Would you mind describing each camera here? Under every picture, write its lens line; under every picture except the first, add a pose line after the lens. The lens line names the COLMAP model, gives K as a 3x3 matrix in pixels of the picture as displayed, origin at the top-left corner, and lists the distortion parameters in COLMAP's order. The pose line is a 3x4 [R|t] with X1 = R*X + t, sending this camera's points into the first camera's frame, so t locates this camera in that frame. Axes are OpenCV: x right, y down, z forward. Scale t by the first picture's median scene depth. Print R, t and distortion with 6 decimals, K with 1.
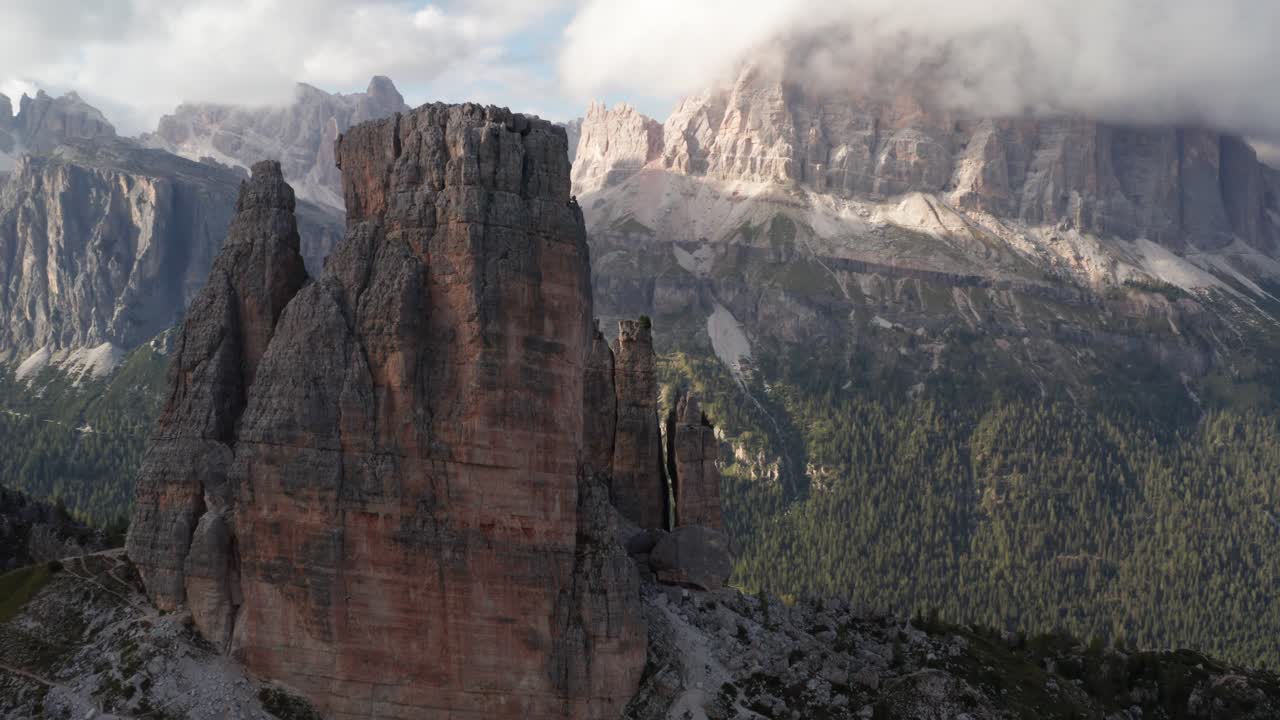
lens RADIAL K [[1309.2, 0, 640.0], [0, 1309.2, 360.0], [0, 0, 1]] dist [-0.143695, 0.002169]
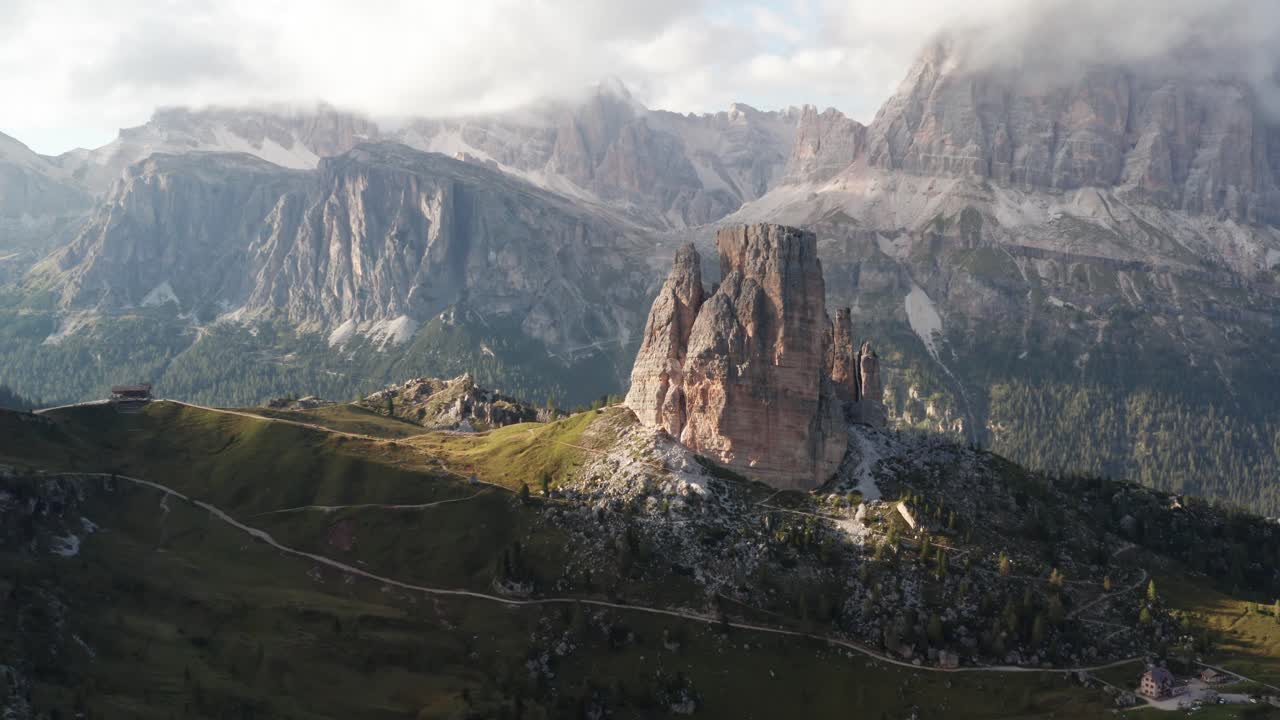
lens RADIAL K [[1309.2, 0, 640.0], [0, 1309.2, 360.0], [0, 0, 1]] dist [-0.143695, 0.002169]
pose [[0.987562, 0.008756, -0.156988, 0.000611], [-0.005582, 0.999771, 0.020643, 0.001941], [0.157132, -0.019510, 0.987385, -0.199018]]
